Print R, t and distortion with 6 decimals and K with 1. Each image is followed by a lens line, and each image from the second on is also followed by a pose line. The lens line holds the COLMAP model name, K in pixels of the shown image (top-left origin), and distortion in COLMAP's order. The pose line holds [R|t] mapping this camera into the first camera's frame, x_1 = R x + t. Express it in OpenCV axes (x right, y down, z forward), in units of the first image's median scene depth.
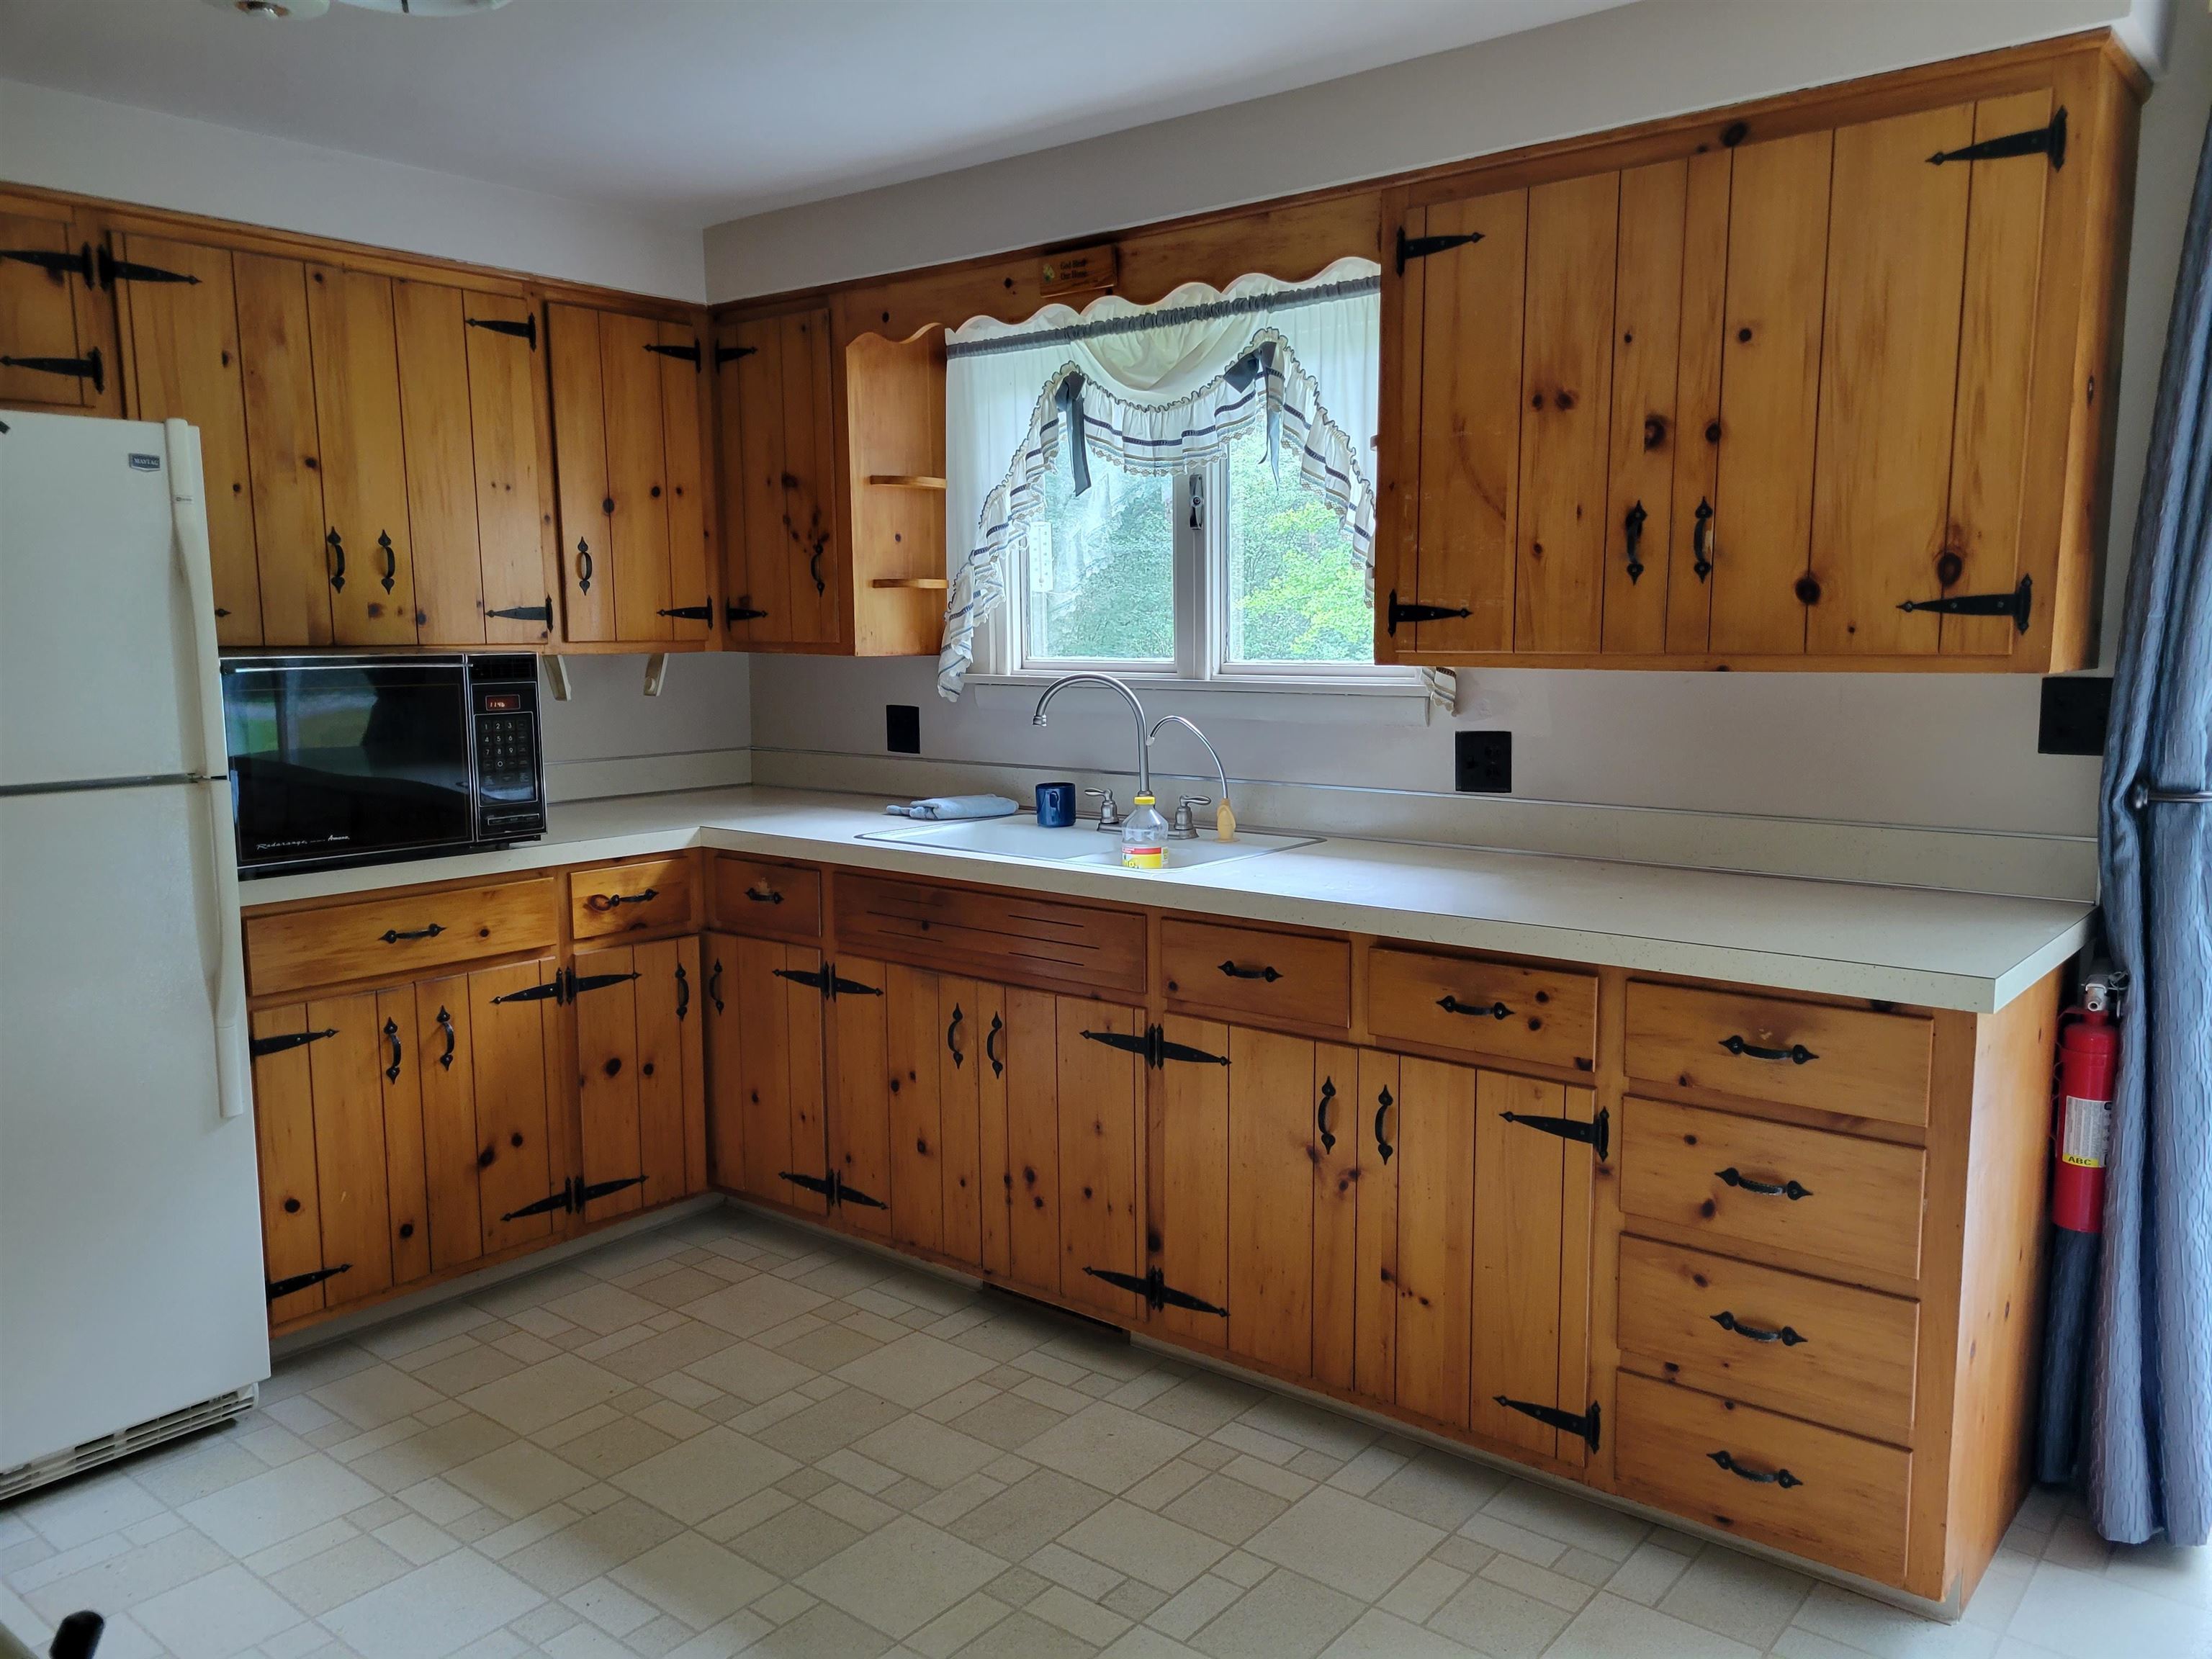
lens RADIAL K [[1667.8, 0, 1115.5], [0, 1667.8, 836.6], [0, 0, 1]] dist [0.033473, -0.010329]
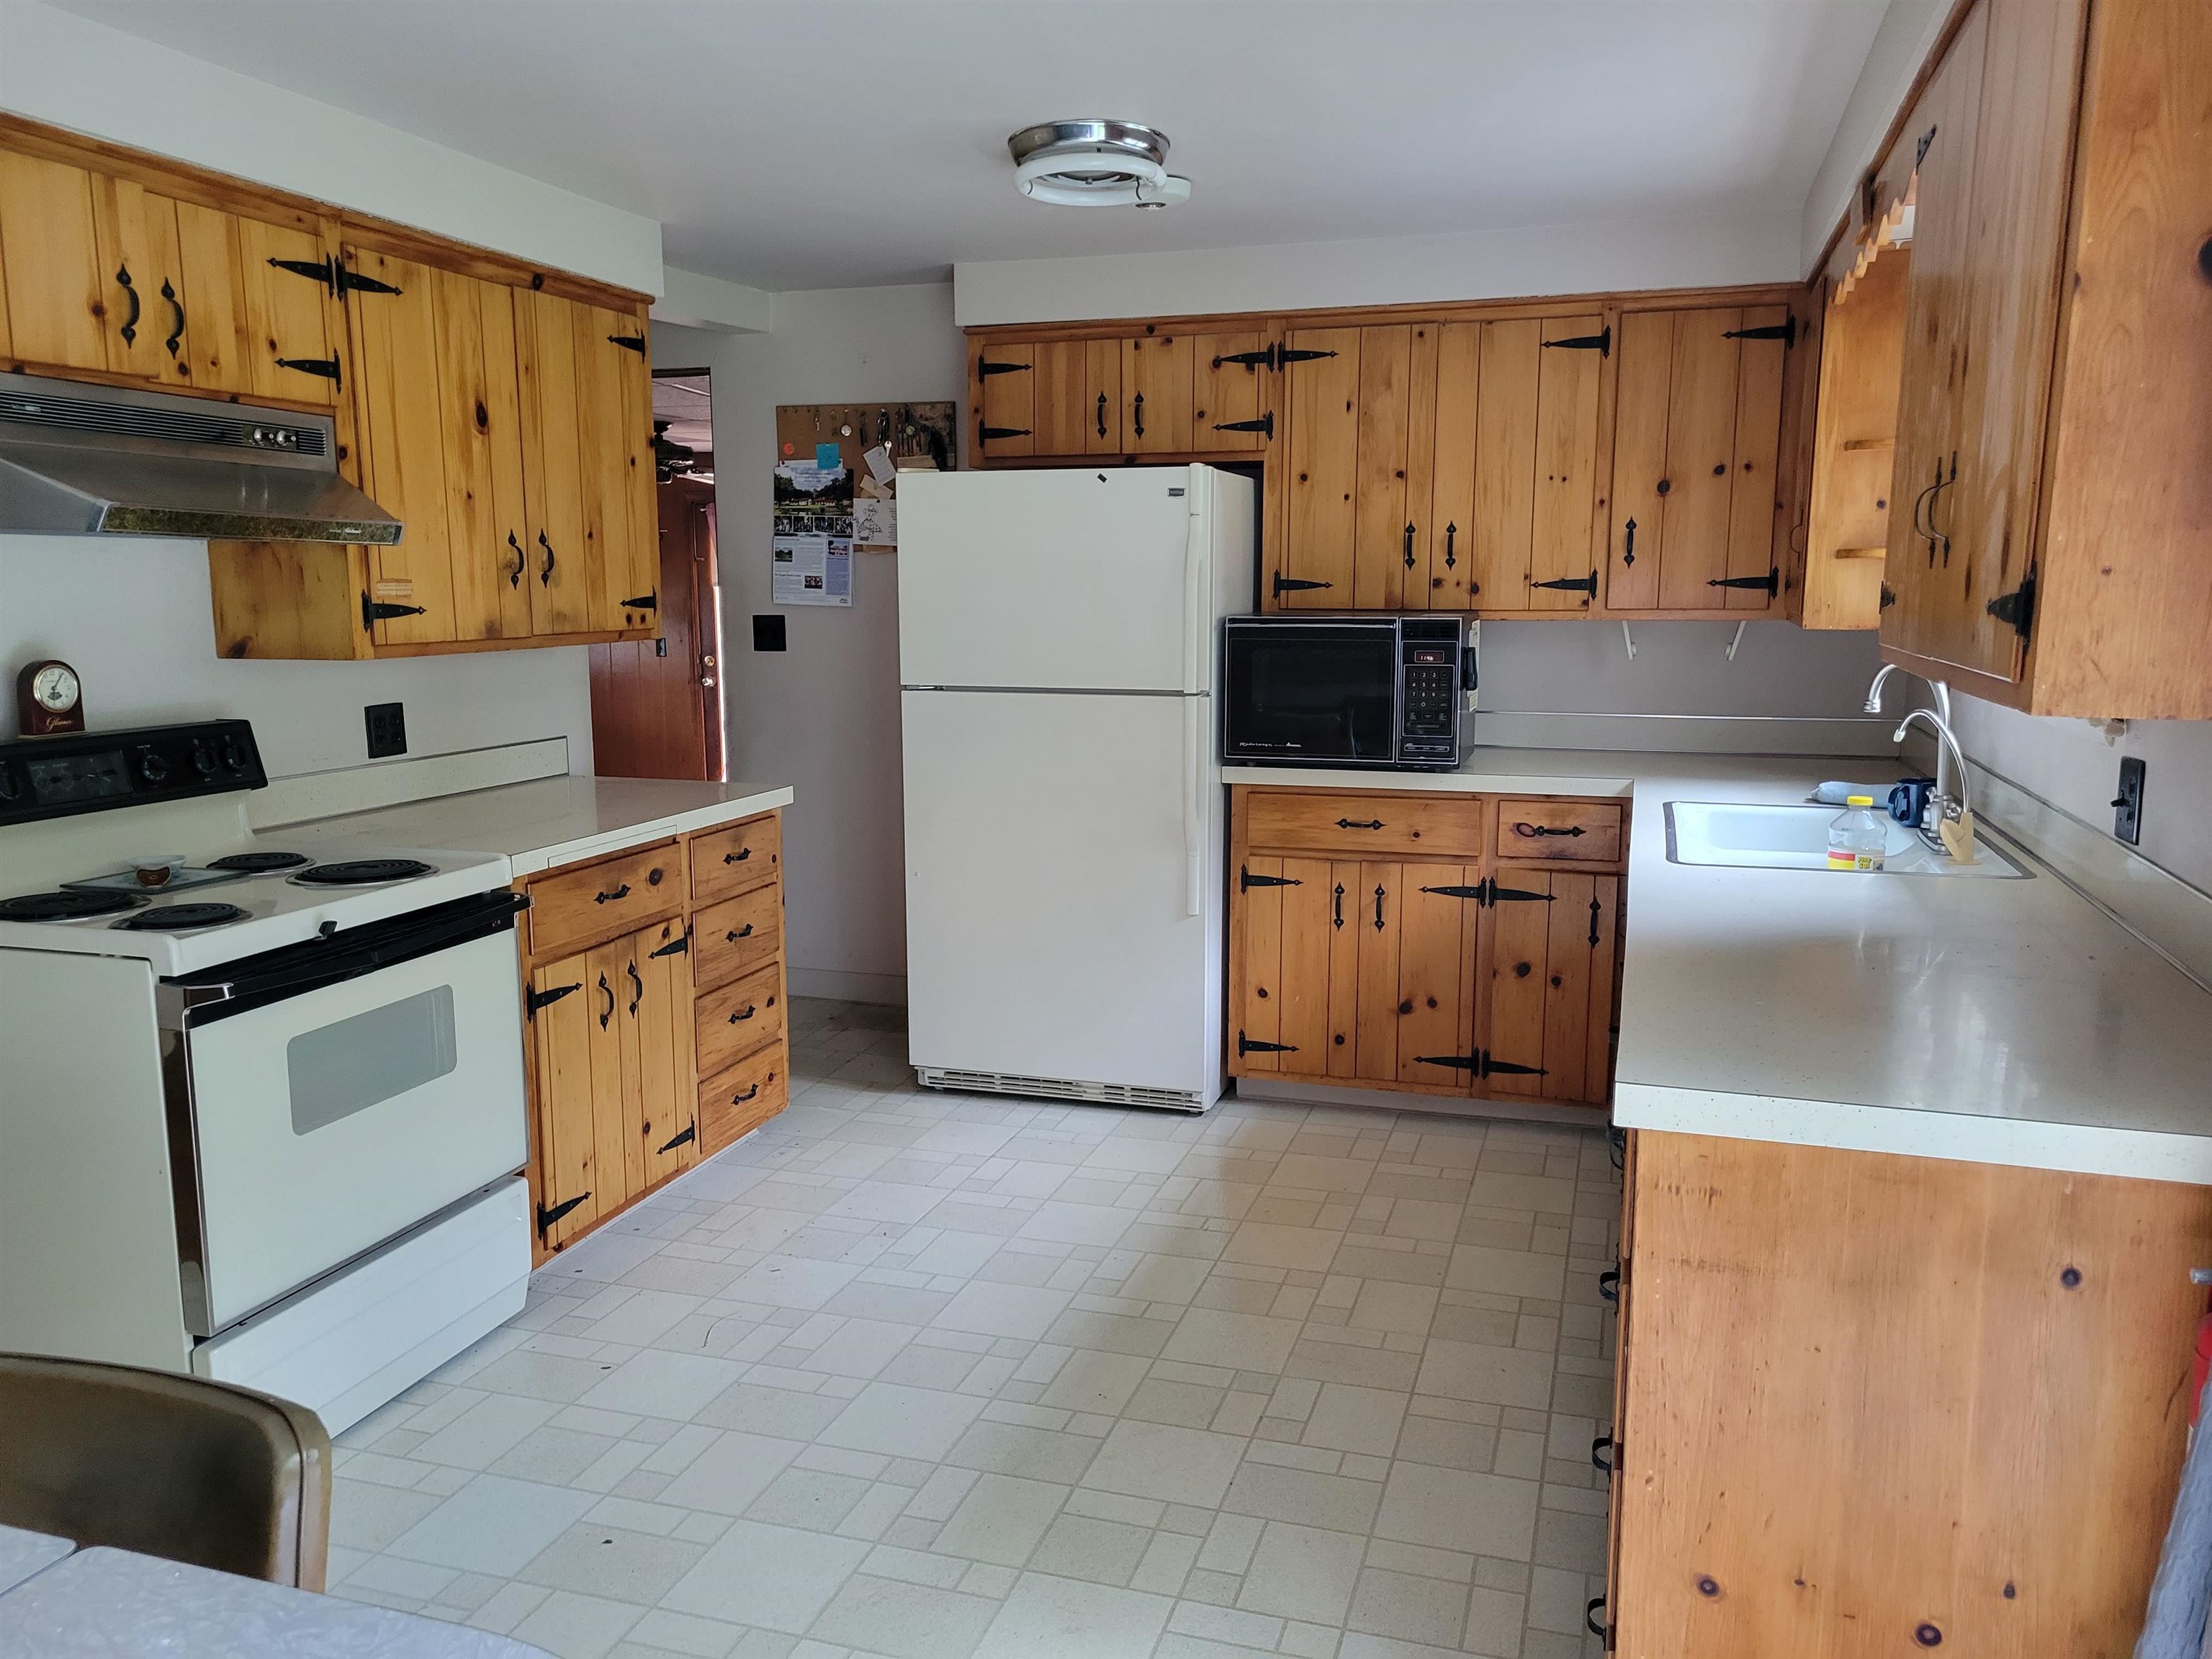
lens RADIAL K [[1667.8, 0, 1109.5], [0, 1667.8, 832.9], [0, 0, 1]] dist [0.033473, -0.010329]
pose [[0.362502, 0.145242, -0.920596, 0.726897], [-0.119395, 0.986880, 0.108685, -0.055936], [0.924304, 0.070516, 0.375087, 0.302376]]
